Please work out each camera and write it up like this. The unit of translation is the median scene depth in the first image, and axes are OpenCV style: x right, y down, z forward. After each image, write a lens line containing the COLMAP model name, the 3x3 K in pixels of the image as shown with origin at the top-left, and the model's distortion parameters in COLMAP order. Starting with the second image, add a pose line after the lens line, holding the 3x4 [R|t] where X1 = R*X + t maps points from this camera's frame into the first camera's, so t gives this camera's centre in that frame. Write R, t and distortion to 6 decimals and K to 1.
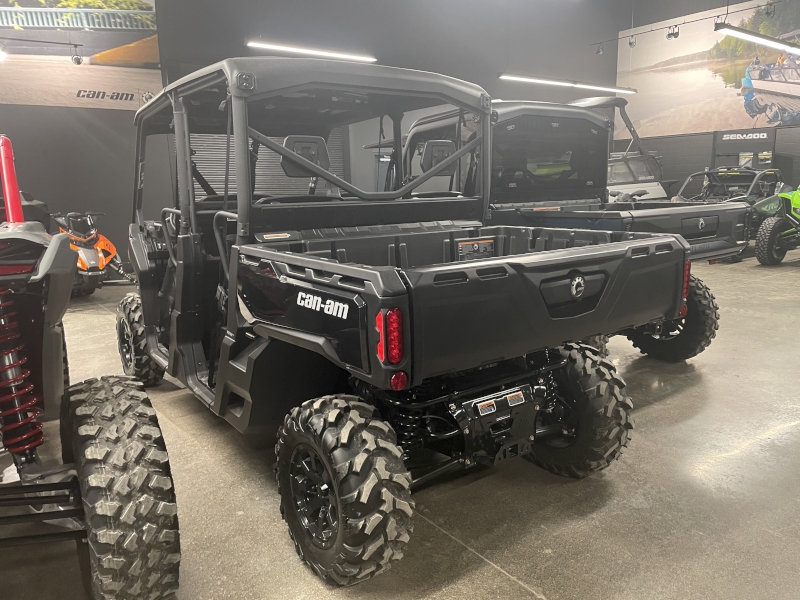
lens RADIAL K [[632.2, 0, 400.0], [0, 632.2, 300.0], [0, 0, 1]] dist [0.004420, 0.000698]
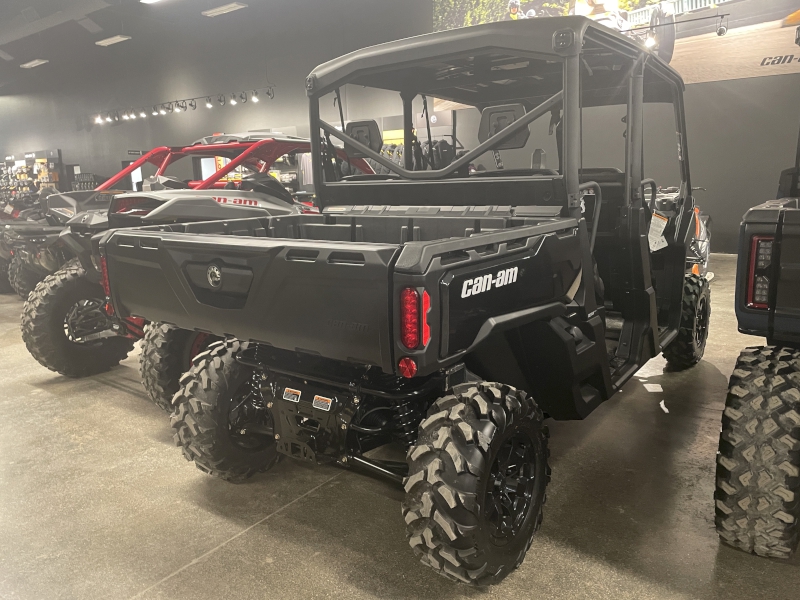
lens RADIAL K [[632.2, 0, 400.0], [0, 632.2, 300.0], [0, 0, 1]] dist [0.004420, 0.000698]
pose [[-0.265210, -0.161669, 0.950540, -0.977264], [0.211689, 0.952026, 0.220985, -0.200324], [-0.940666, 0.259826, -0.218263, 1.340601]]
